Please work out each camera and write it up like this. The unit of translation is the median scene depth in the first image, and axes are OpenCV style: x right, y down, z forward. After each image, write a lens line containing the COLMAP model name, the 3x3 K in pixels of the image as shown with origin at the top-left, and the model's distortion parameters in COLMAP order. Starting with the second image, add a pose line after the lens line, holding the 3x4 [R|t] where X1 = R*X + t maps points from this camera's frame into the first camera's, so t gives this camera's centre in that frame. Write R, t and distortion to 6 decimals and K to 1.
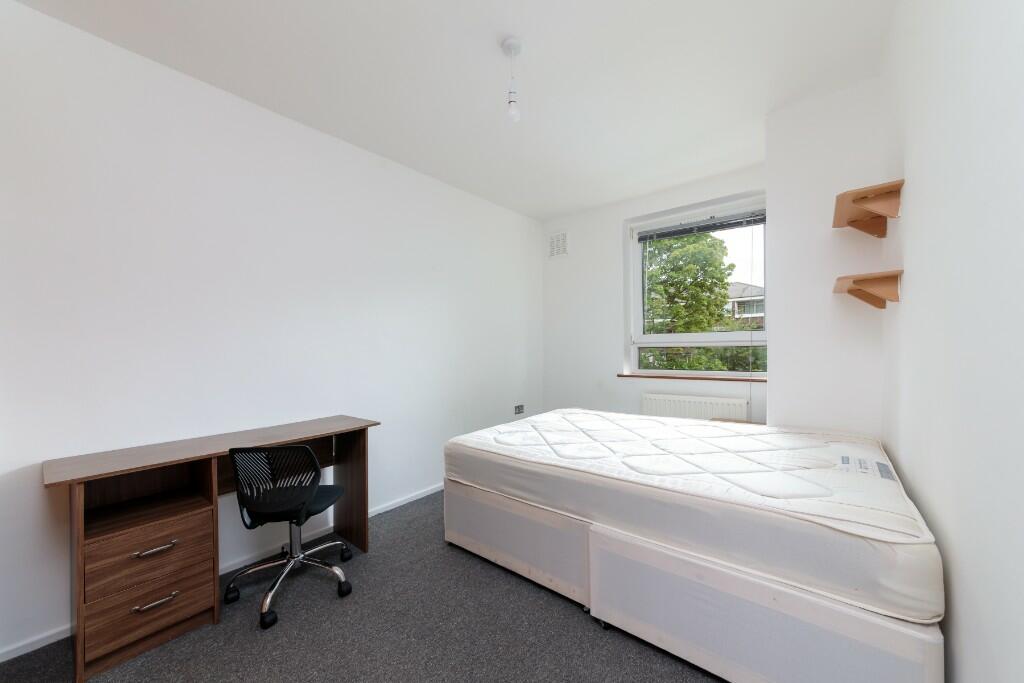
lens RADIAL K [[380.4, 0, 516.6], [0, 380.4, 346.1], [0, 0, 1]] dist [0.003423, 0.000309]
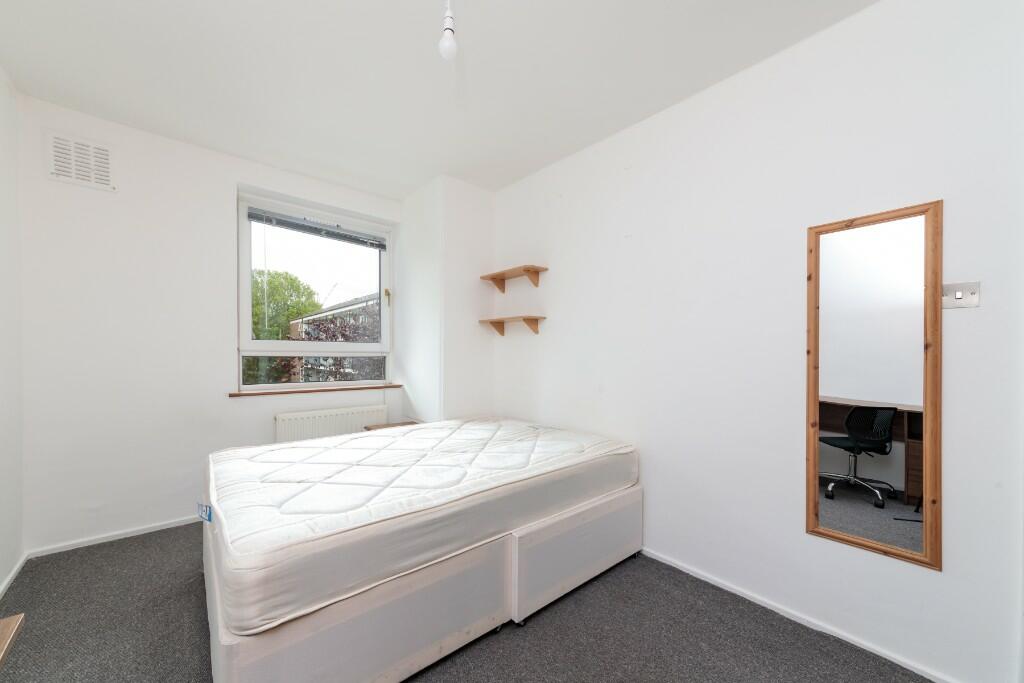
lens RADIAL K [[380.4, 0, 515.6], [0, 380.4, 349.4], [0, 0, 1]] dist [0.003423, 0.000309]
pose [[0.172089, 0.033817, 0.984501, -0.627382], [-0.016044, 0.999374, -0.031524, 0.009171], [-0.984951, -0.010370, 0.172523, 0.635679]]
